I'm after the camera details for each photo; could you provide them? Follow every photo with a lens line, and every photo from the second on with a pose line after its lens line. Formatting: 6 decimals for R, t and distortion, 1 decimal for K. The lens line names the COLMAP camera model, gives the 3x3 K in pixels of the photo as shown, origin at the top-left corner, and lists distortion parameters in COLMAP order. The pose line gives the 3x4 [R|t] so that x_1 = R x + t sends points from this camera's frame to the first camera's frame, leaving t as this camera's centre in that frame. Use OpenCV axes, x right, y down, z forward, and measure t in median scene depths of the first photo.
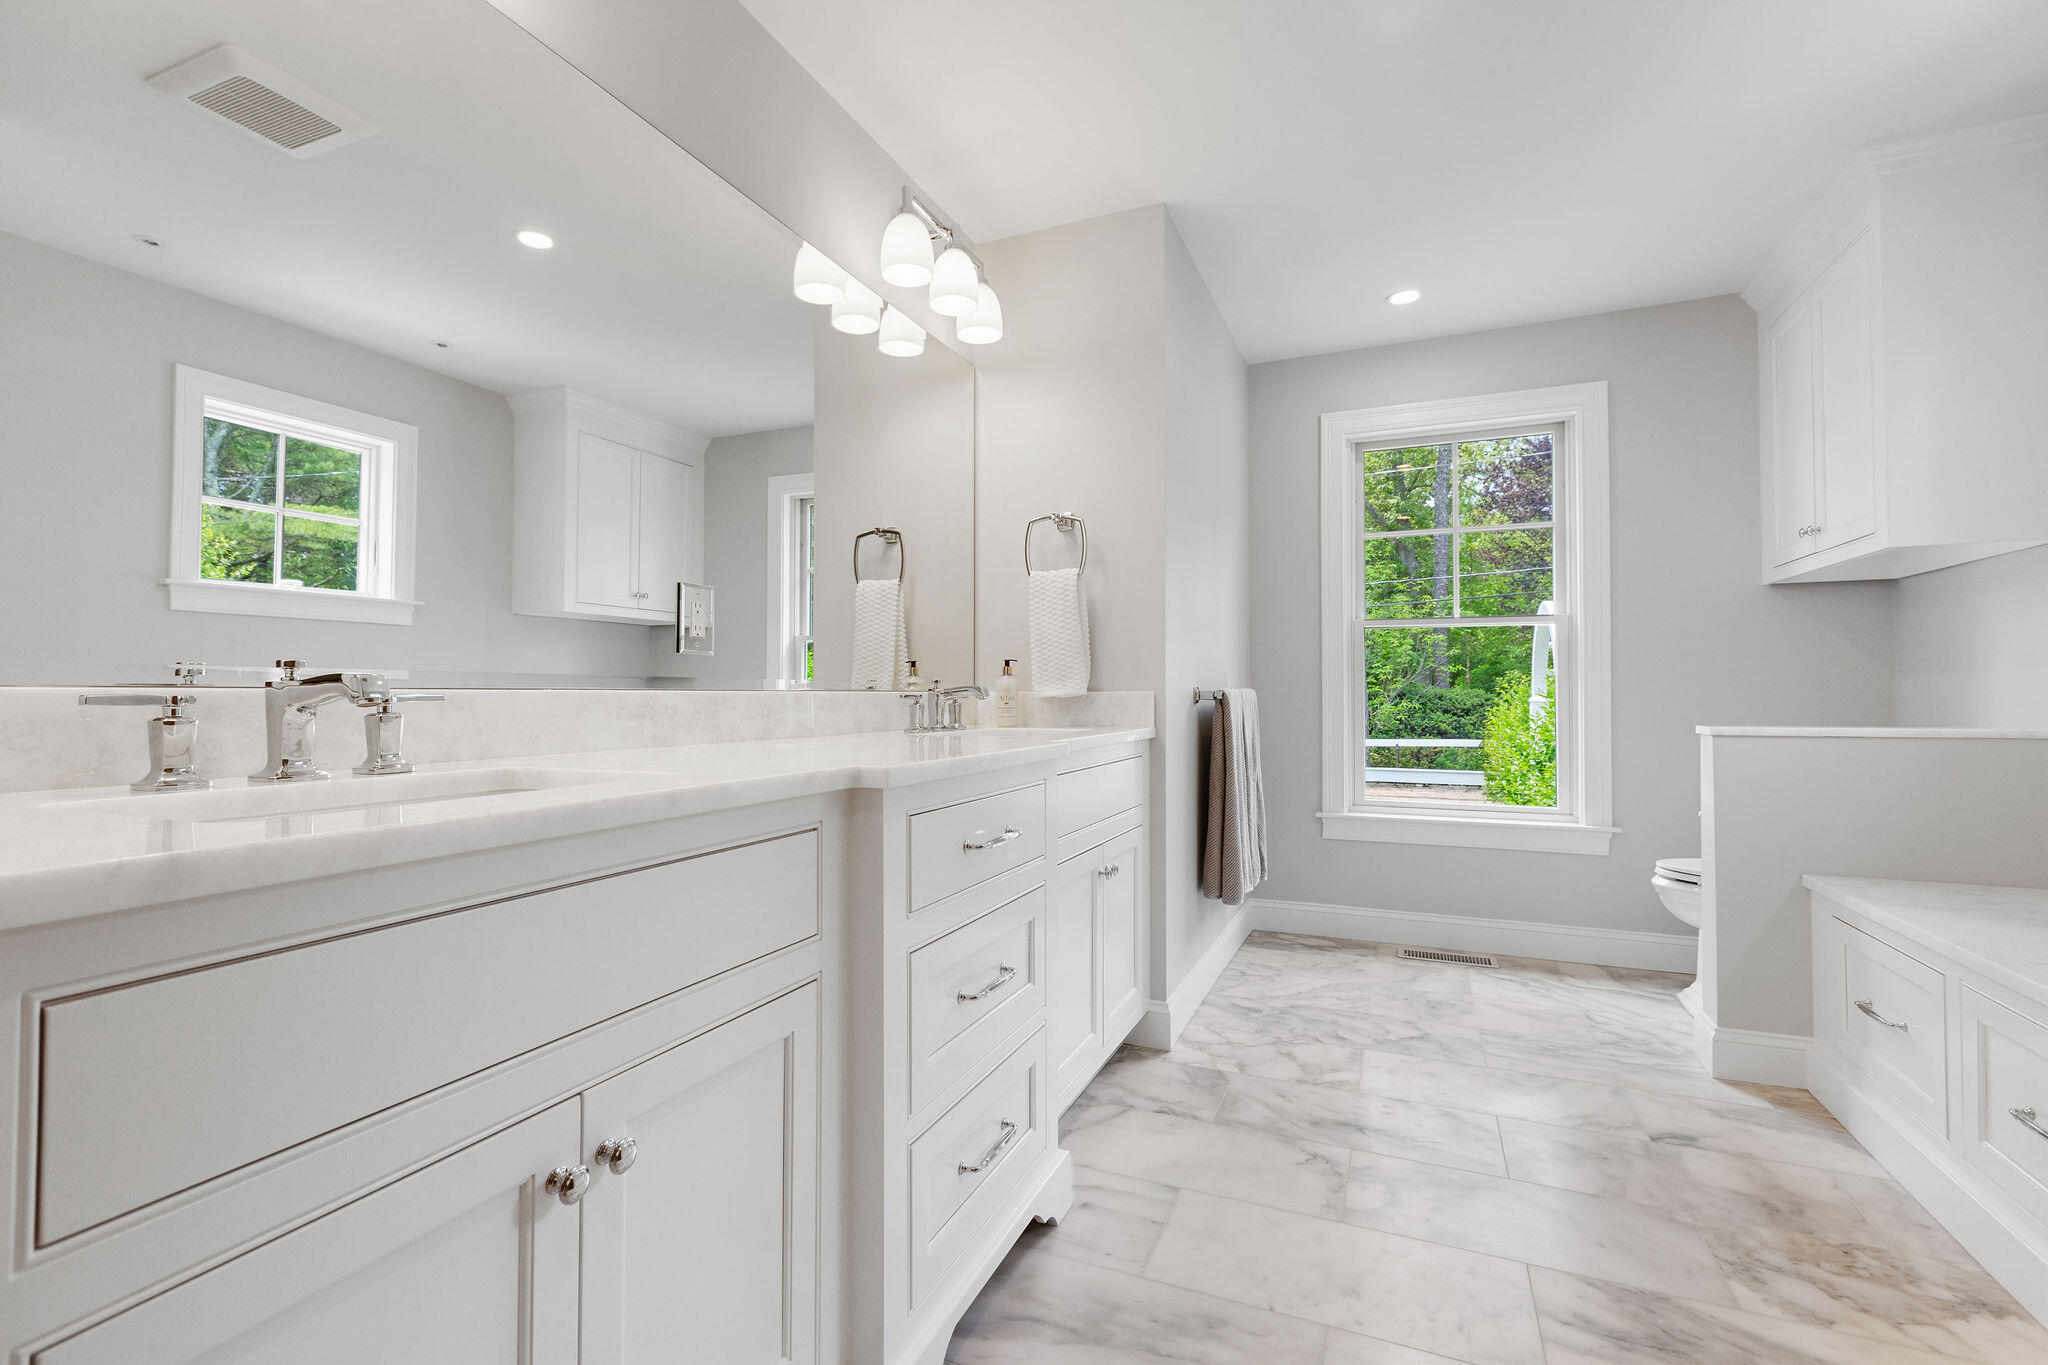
lens RADIAL K [[908.9, 0, 1016.0], [0, 908.9, 679.6], [0, 0, 1]] dist [-0.002040, -0.000442]
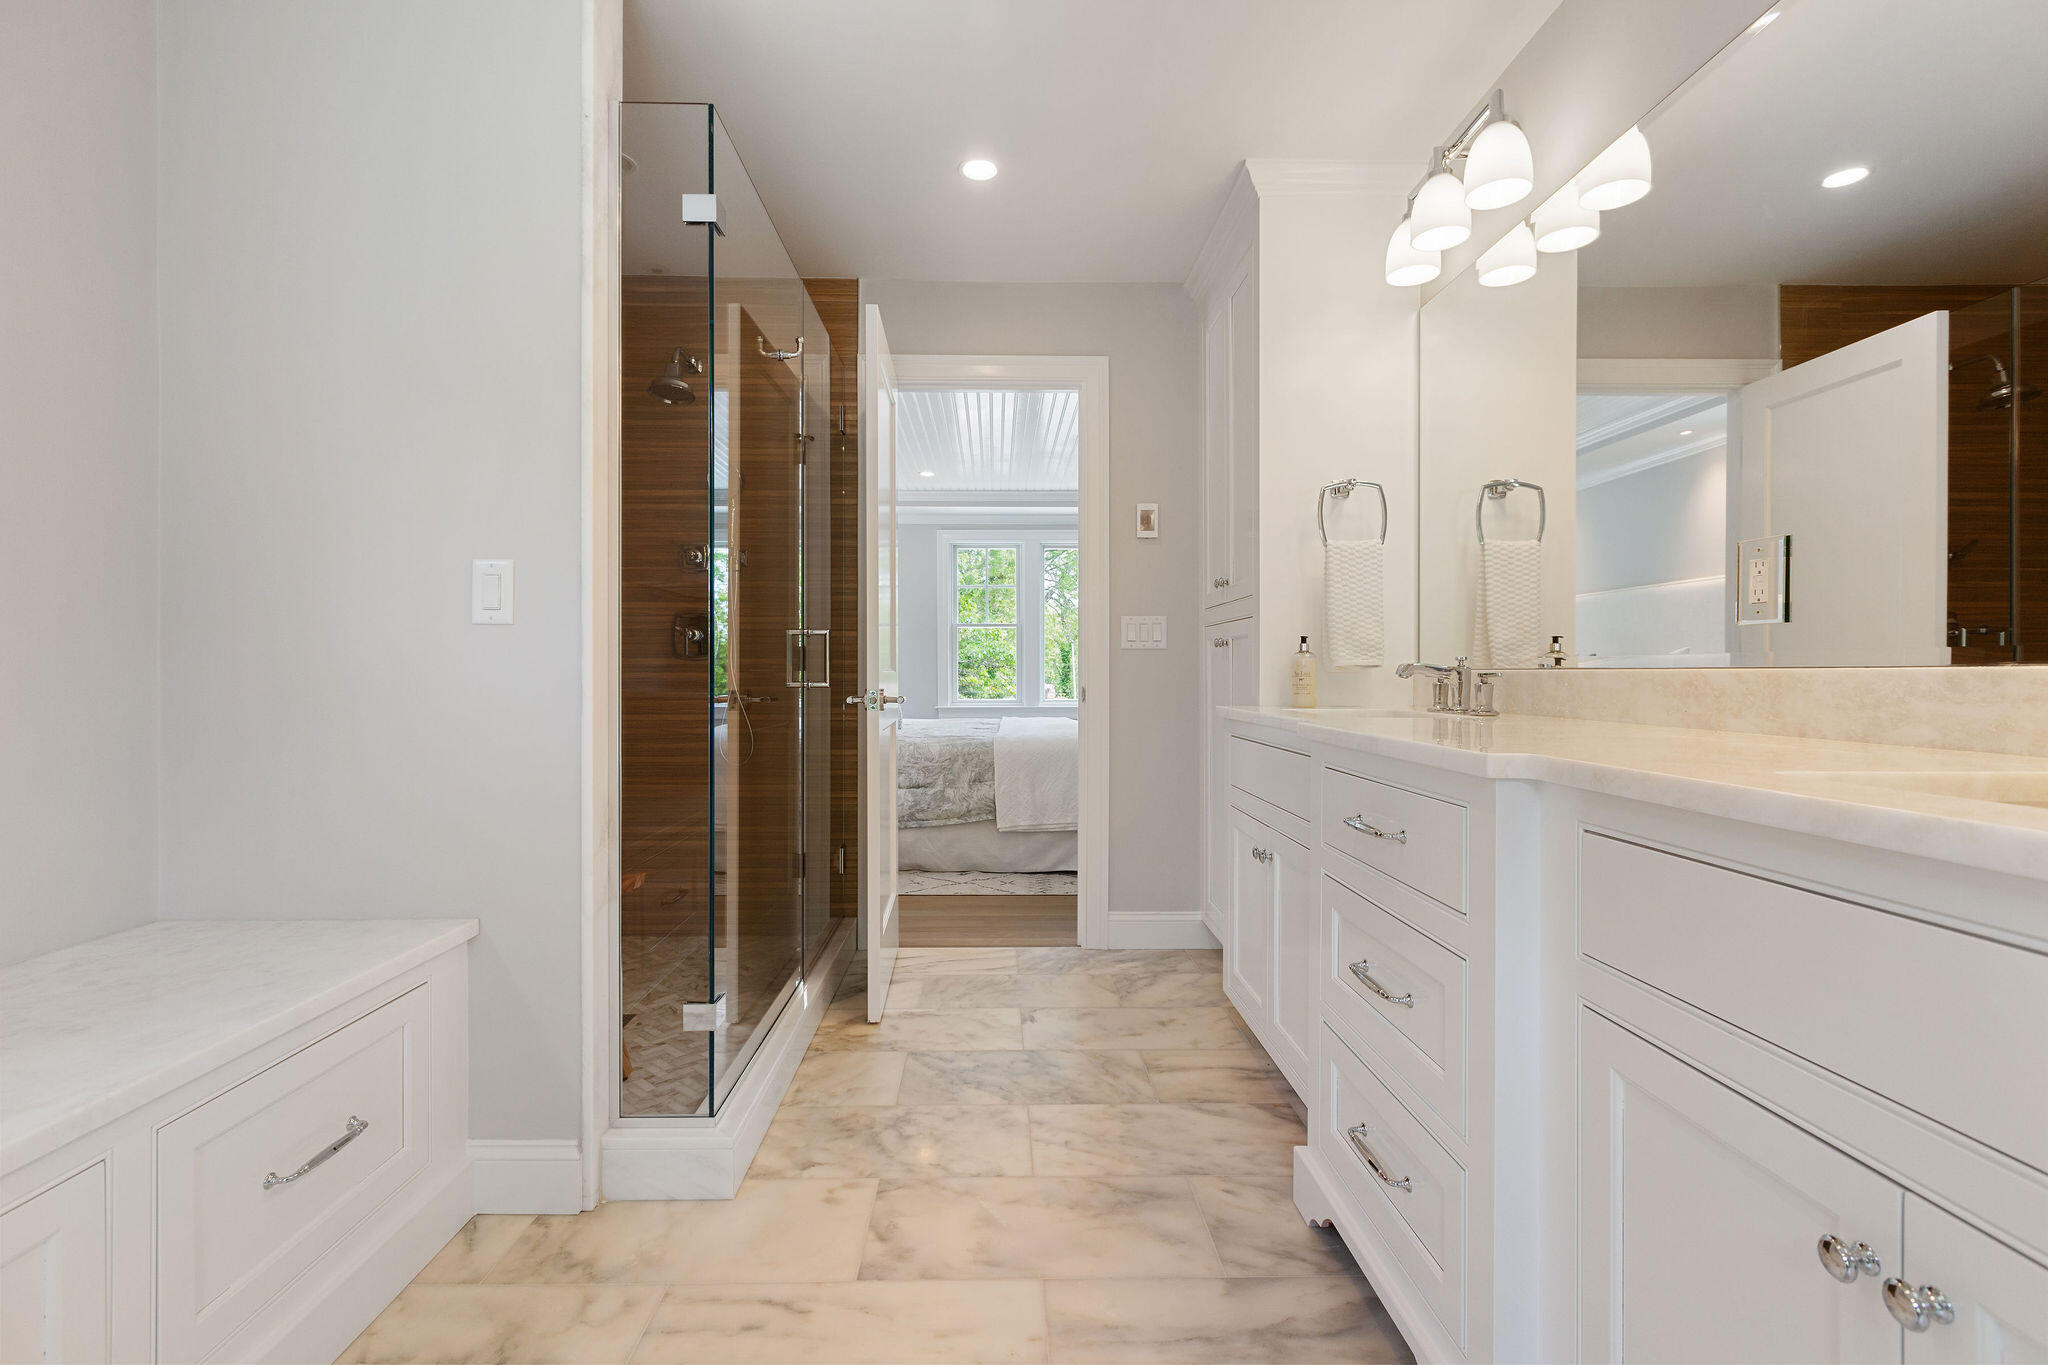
lens RADIAL K [[908.9, 0, 1019.4], [0, 908.9, 678.6], [0, 0, 1]] dist [-0.002040, -0.000442]
pose [[-0.907930, 0.001879, -0.419118, 0.647451], [0.007234, 0.999911, -0.011187, 0.027565], [0.419060, -0.013189, -0.907863, 1.580291]]
